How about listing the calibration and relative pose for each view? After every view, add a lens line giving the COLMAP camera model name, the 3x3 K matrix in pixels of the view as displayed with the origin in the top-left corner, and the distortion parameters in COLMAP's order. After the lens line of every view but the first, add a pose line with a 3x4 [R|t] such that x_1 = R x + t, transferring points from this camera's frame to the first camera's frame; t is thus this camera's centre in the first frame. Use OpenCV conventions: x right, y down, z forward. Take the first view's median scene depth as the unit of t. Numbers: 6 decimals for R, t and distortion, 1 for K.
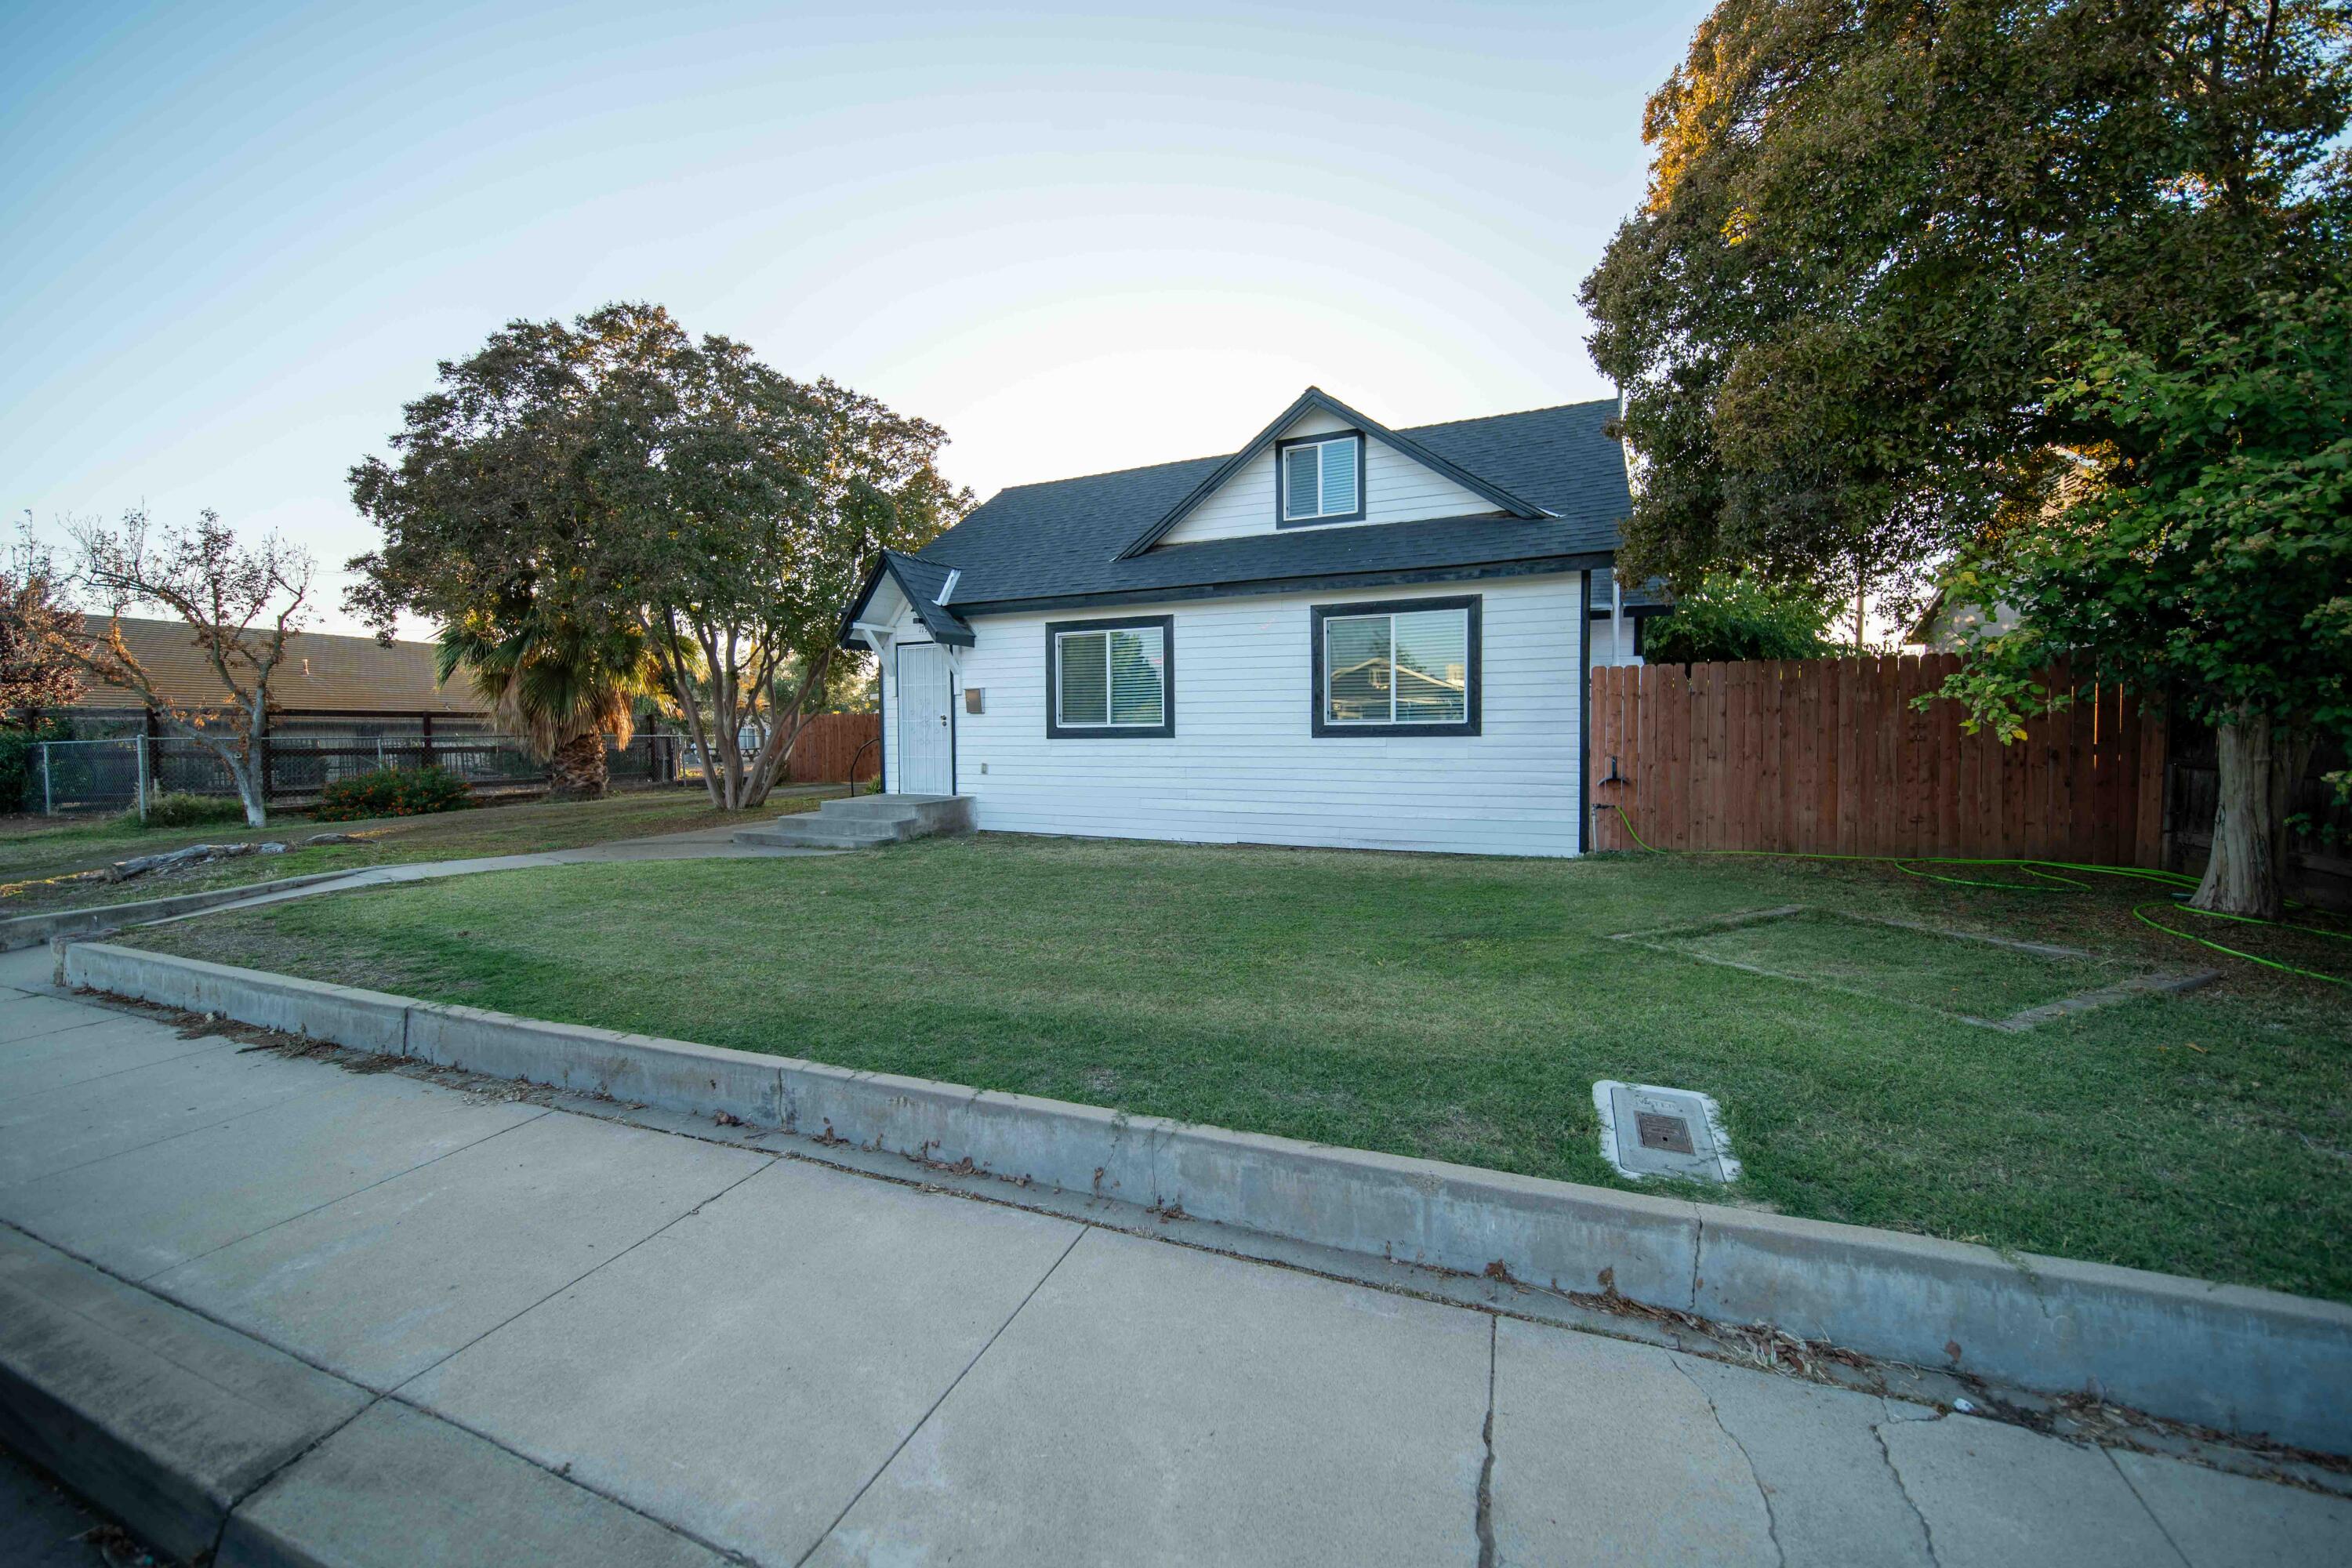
lens RADIAL K [[855.3, 0, 1166.9], [0, 855.3, 728.2], [0, 0, 1]] dist [-0.001022, -0.000131]
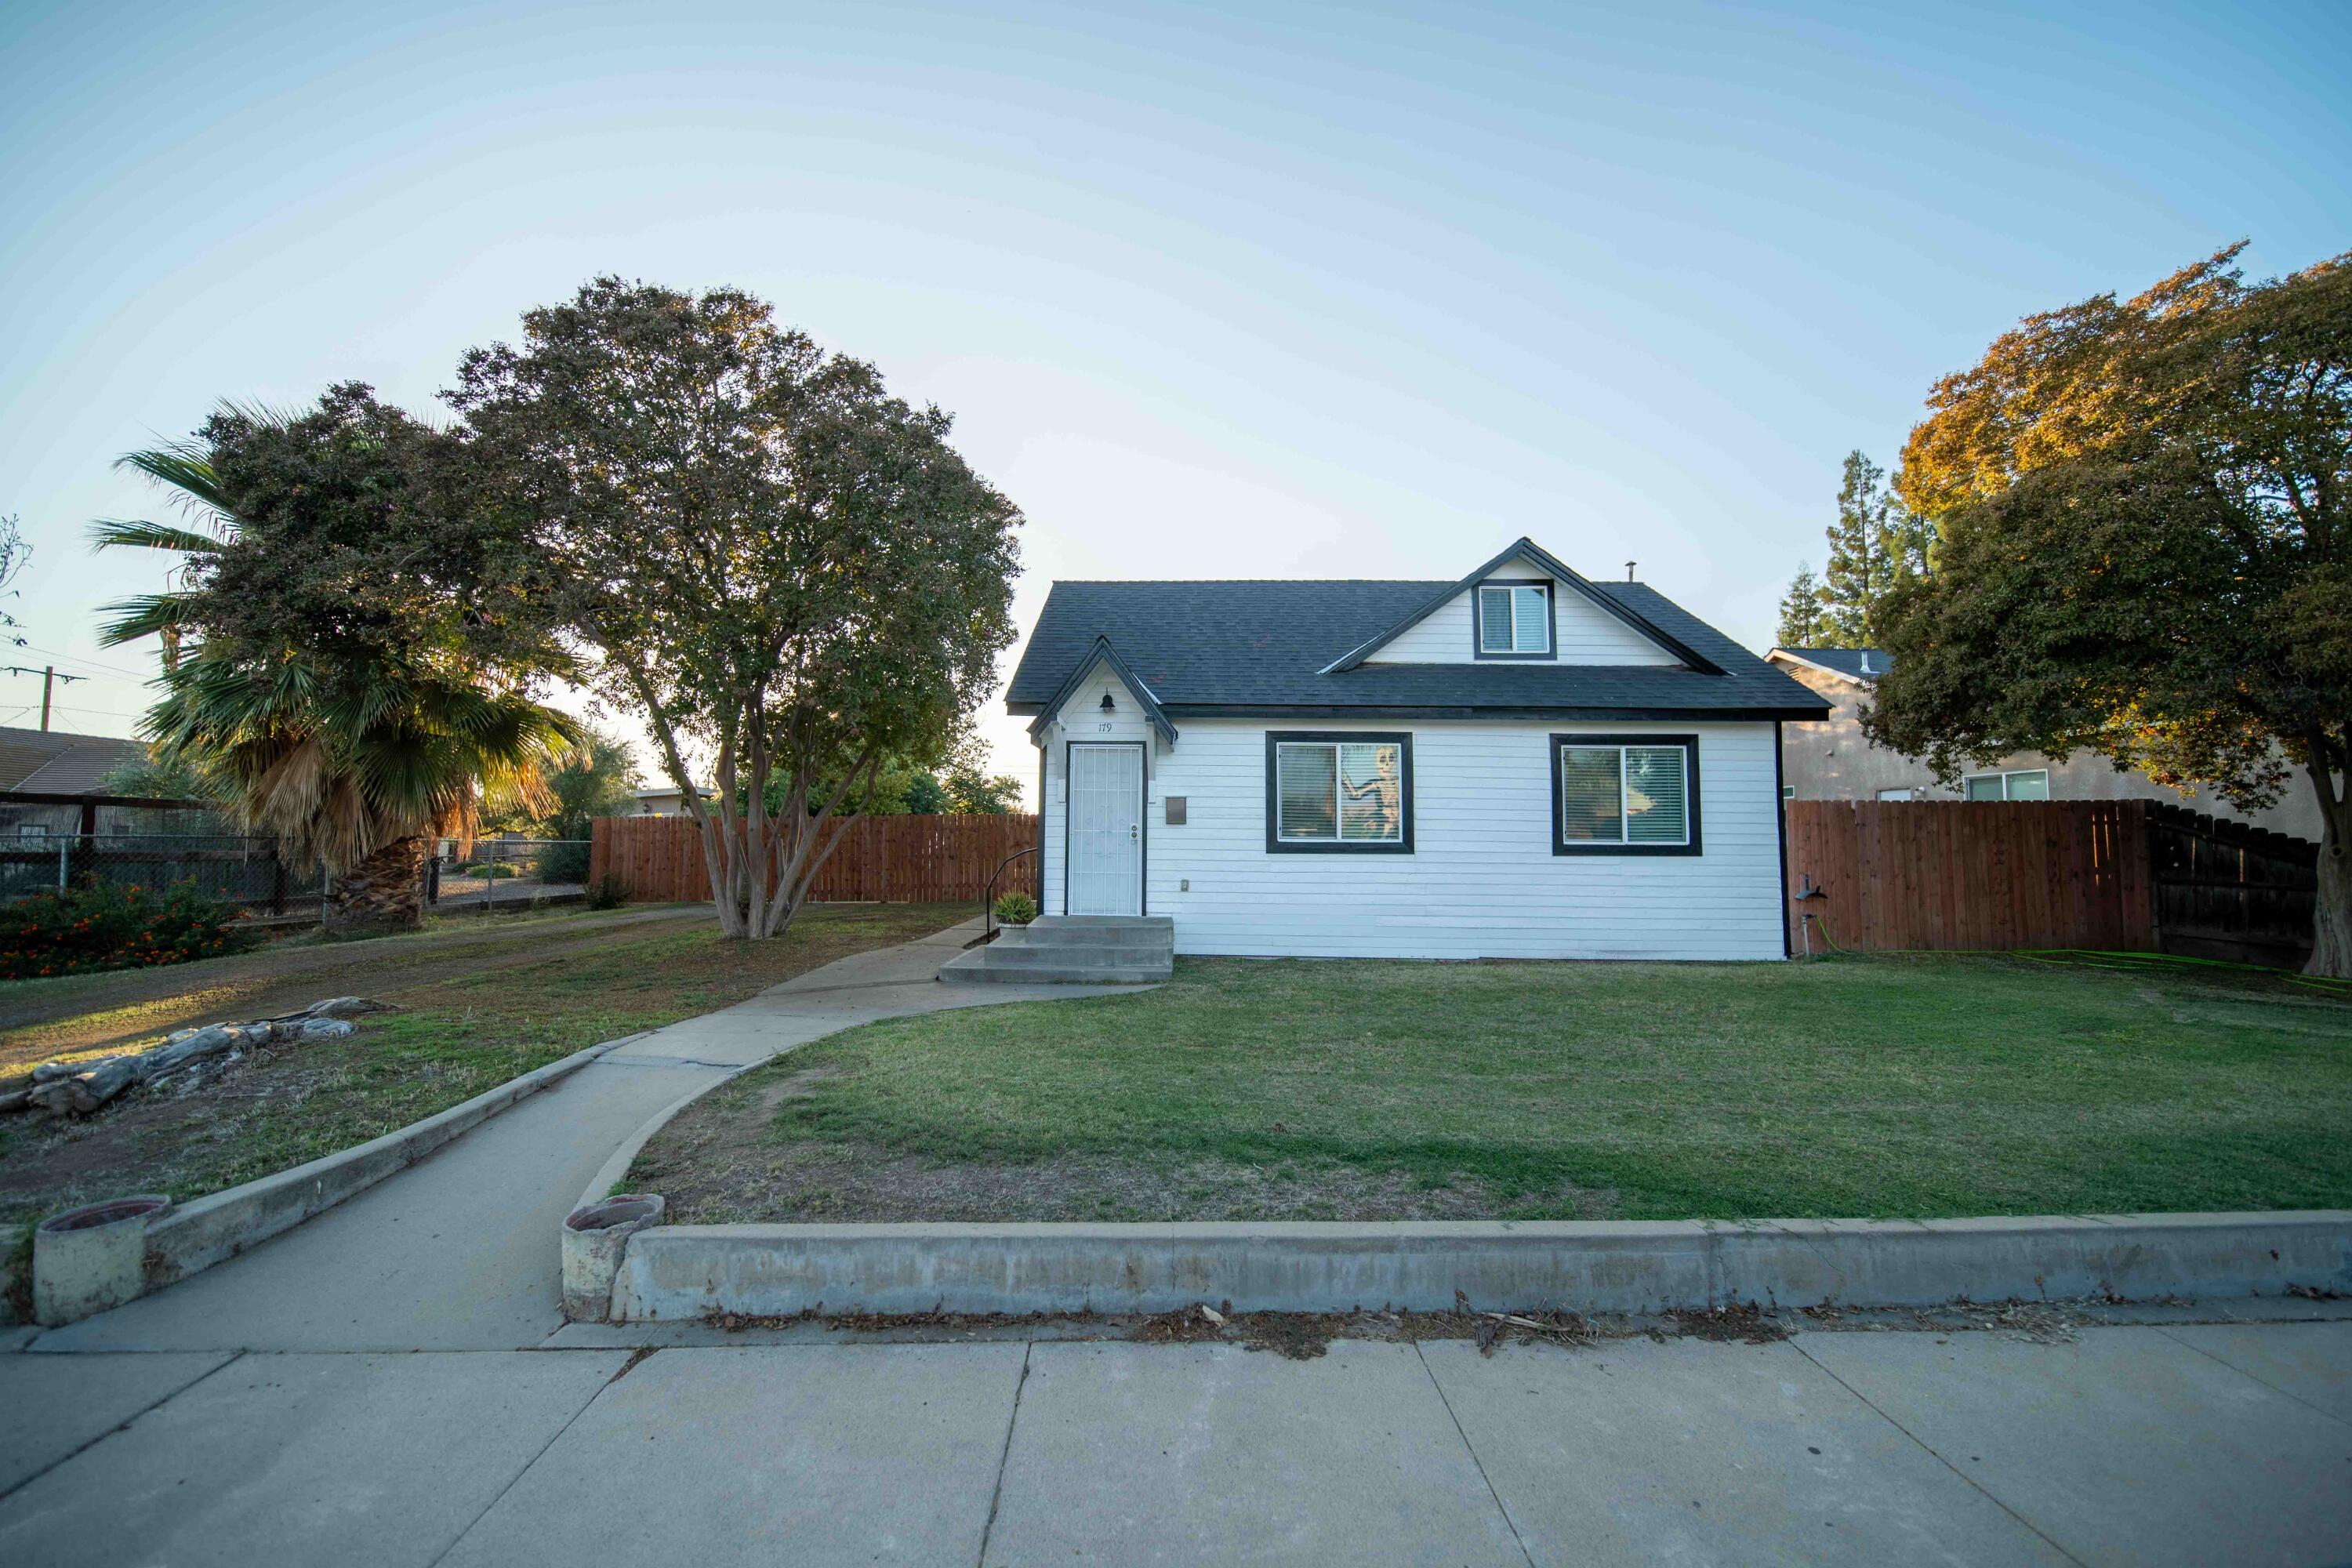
lens RADIAL K [[834.7, 0, 1160.6], [0, 834.7, 768.5], [0, 0, 1]] dist [-0.002262, -0.000091]
pose [[0.922023, 0.051338, 0.383715, -0.654594], [-0.017087, 0.995599, -0.092145, 0.006500], [-0.386757, 0.078403, 0.918843, 0.210994]]
